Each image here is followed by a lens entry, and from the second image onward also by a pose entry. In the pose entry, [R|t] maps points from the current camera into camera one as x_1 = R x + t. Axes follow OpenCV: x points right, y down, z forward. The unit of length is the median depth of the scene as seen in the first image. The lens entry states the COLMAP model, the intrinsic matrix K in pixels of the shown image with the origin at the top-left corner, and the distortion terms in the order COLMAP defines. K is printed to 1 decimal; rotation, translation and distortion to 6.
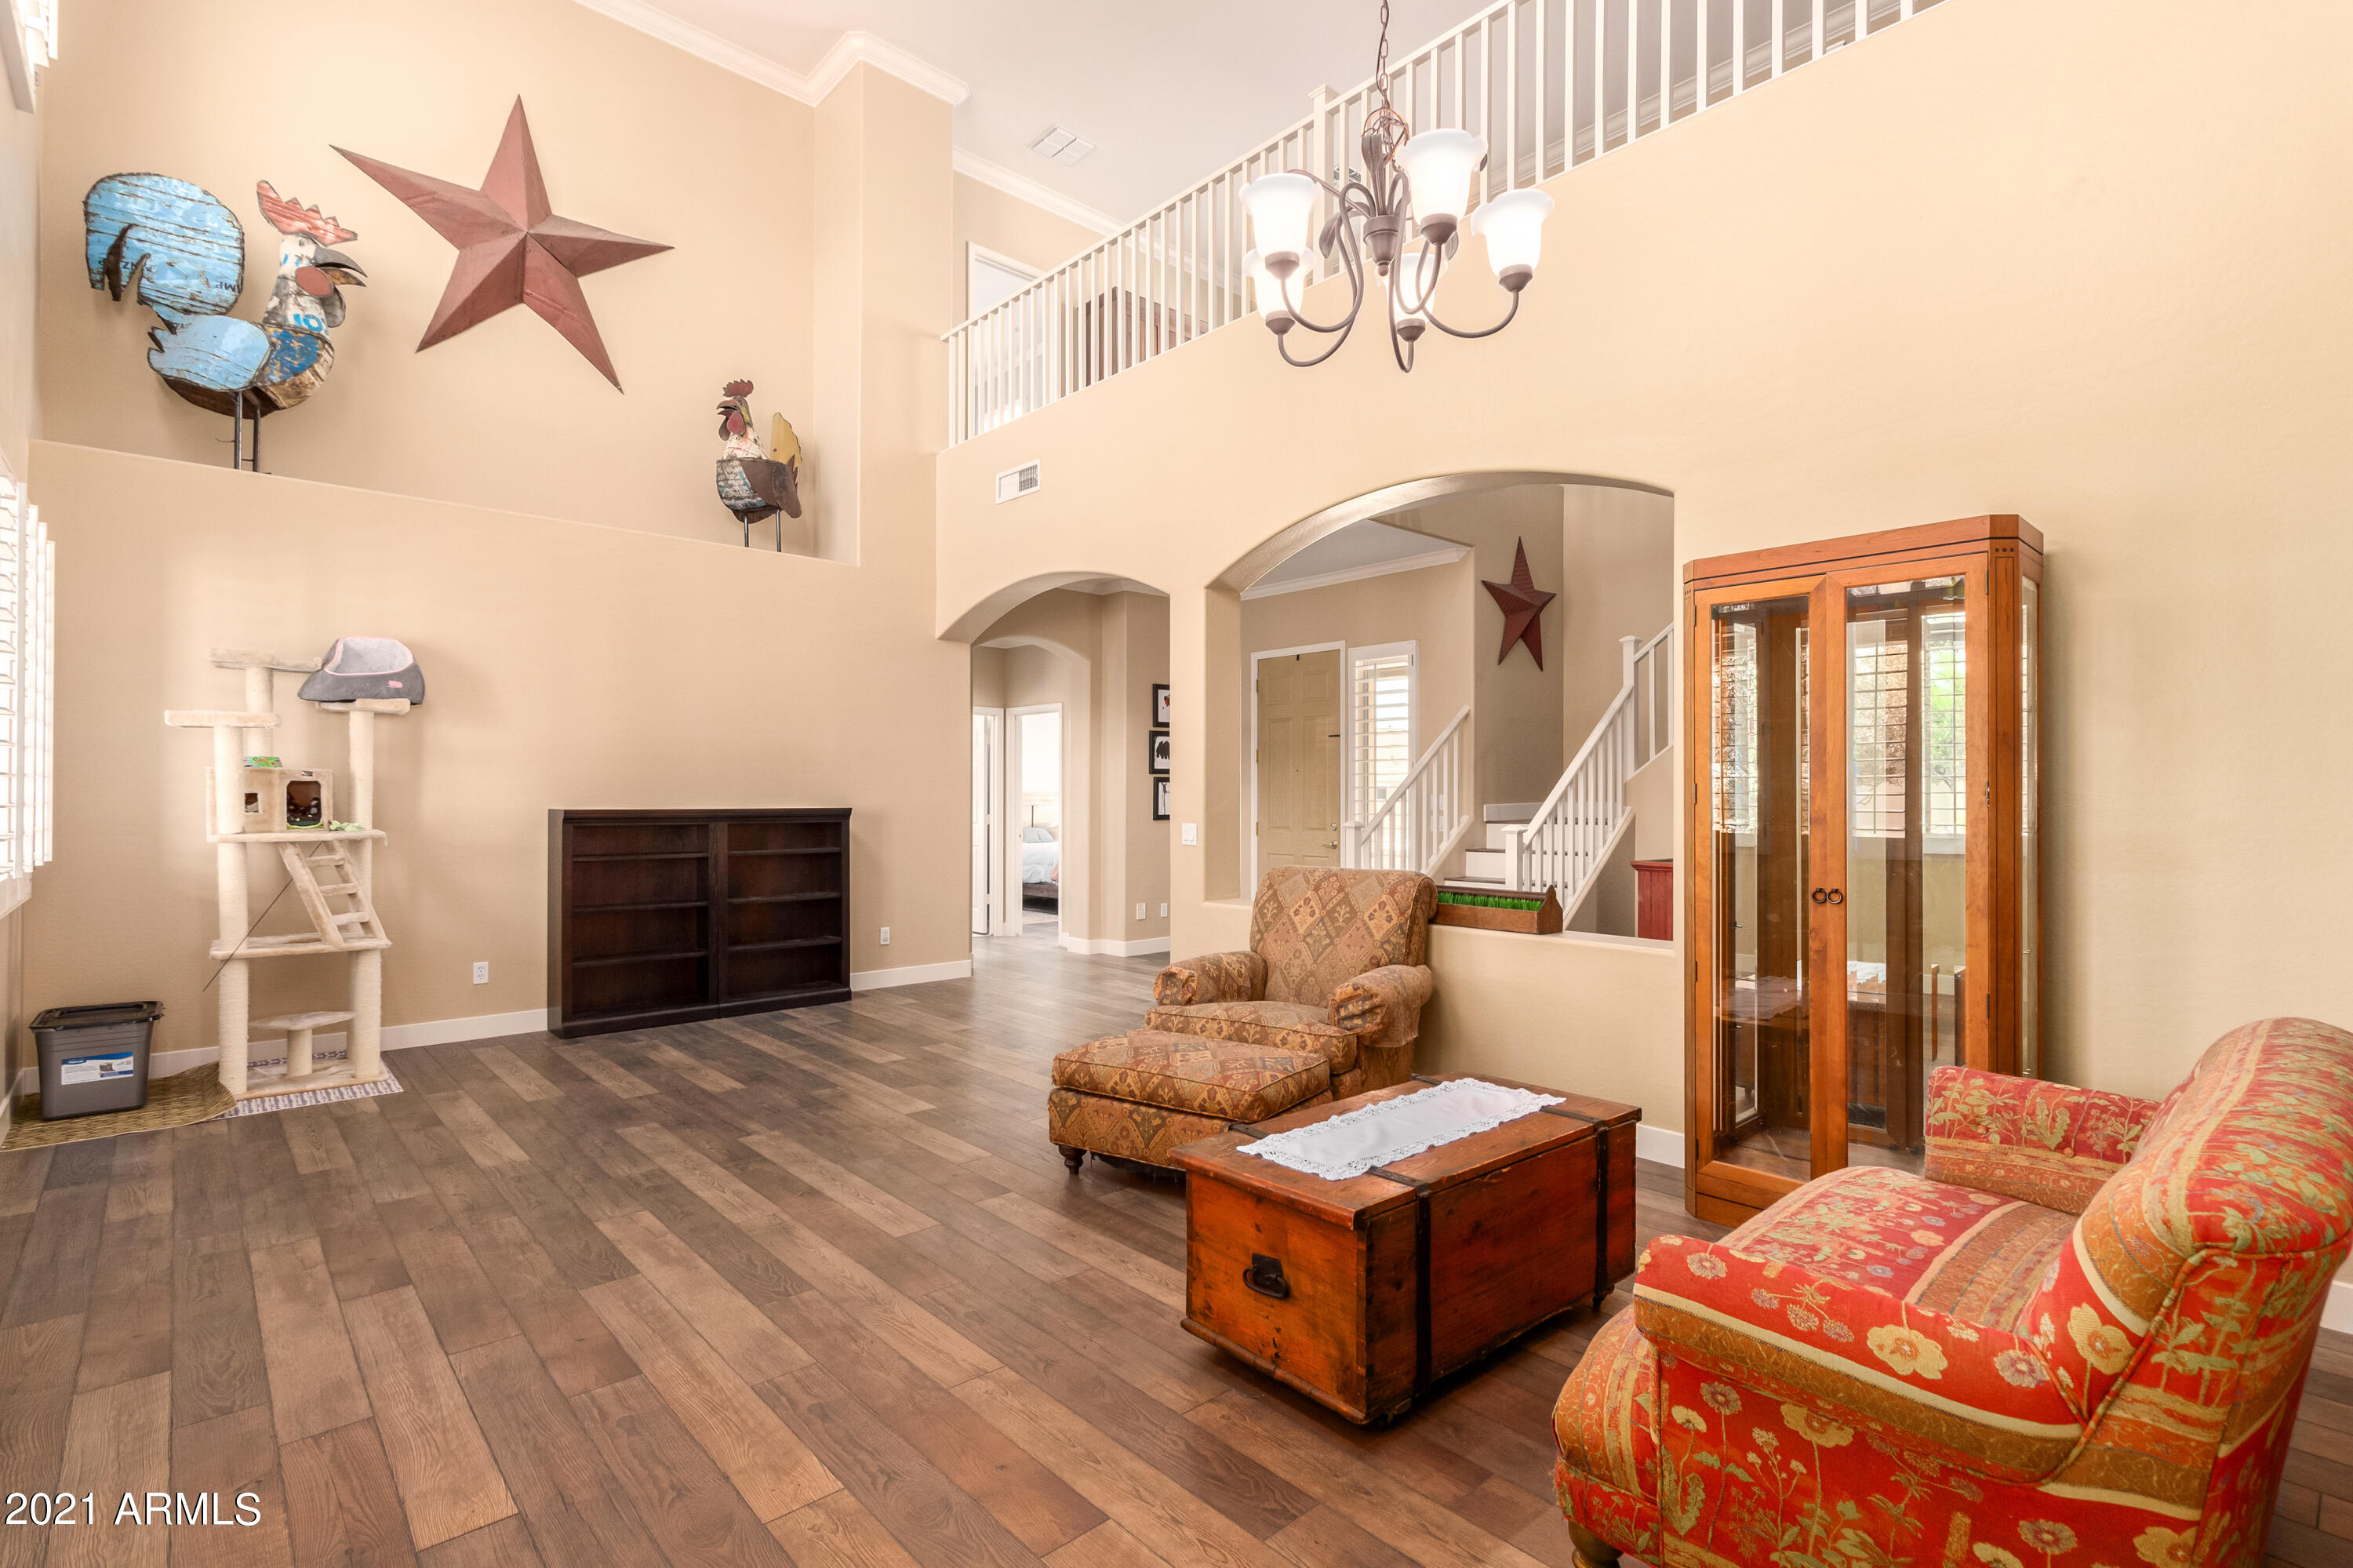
lens RADIAL K [[1103.2, 0, 1188.1], [0, 1103.2, 789.3], [0, 0, 1]] dist [0.000543, -0.000121]
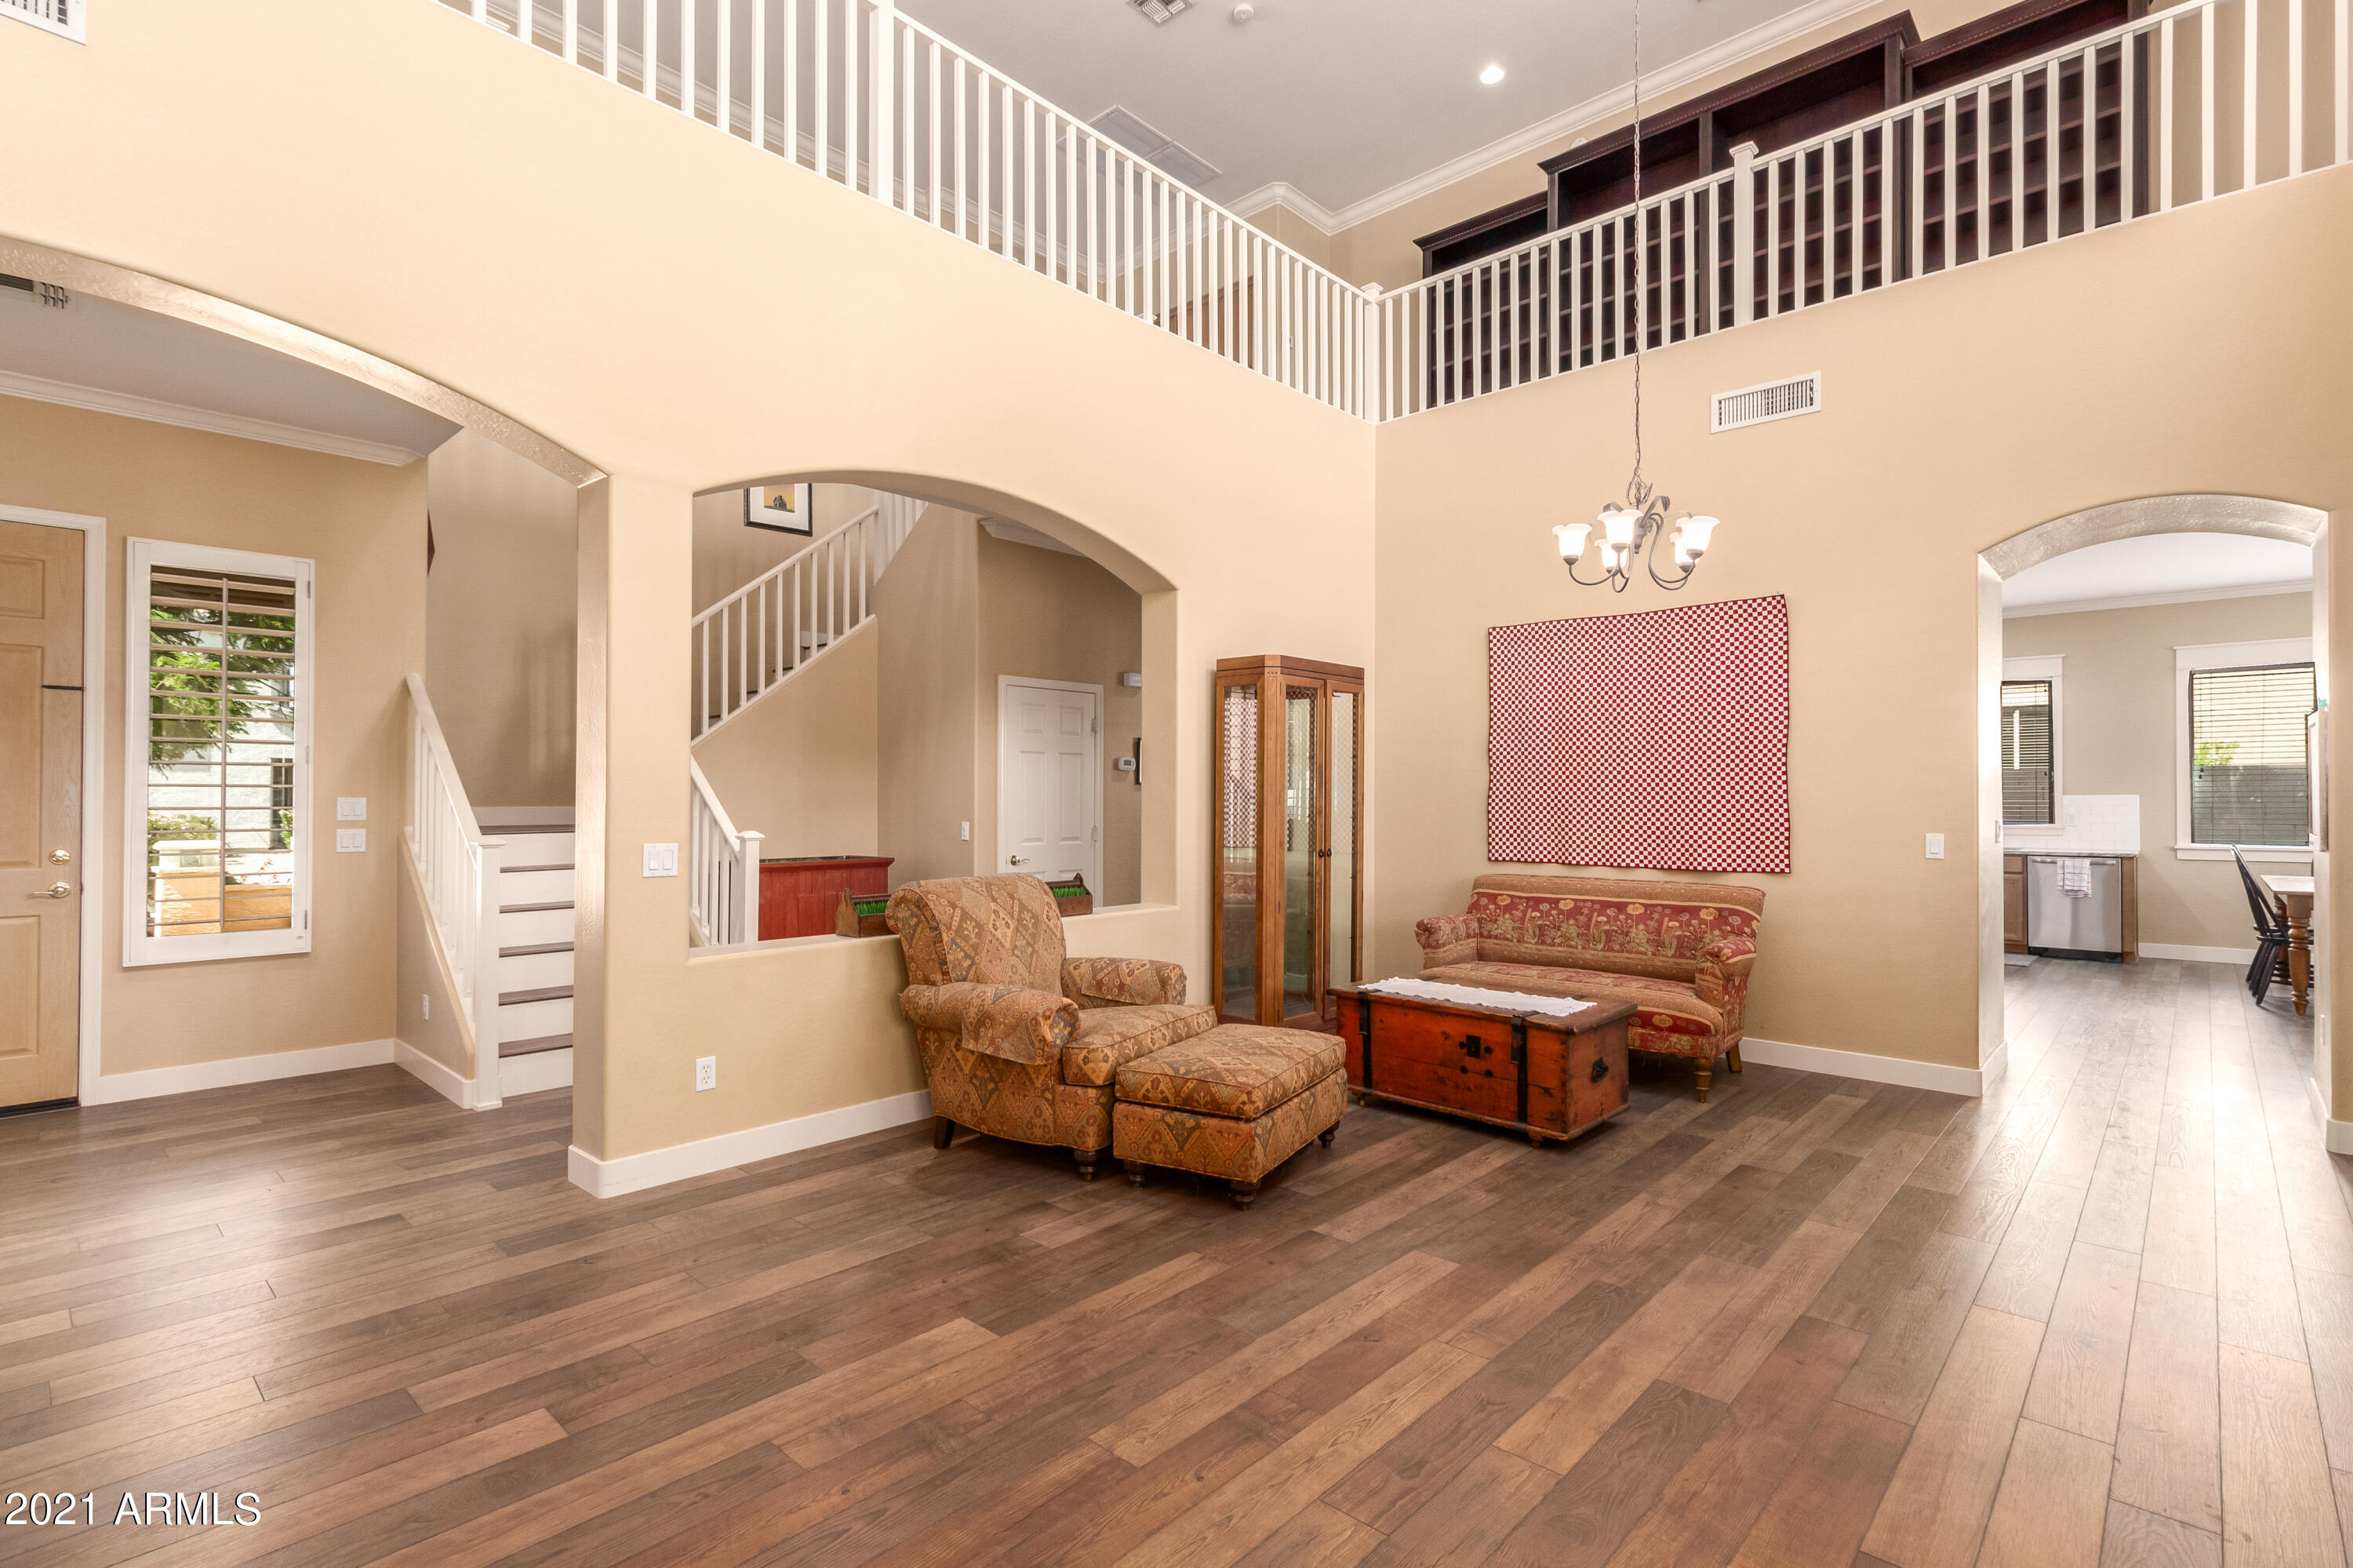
lens RADIAL K [[1103.2, 0, 1178.5], [0, 1103.2, 788.1], [0, 0, 1]] dist [0.000543, -0.000121]
pose [[-0.081016, 0.003174, 0.996708, -1.182647], [-0.005700, 0.999977, -0.003647, -0.005301], [-0.996696, -0.005977, -0.080996, 1.299490]]
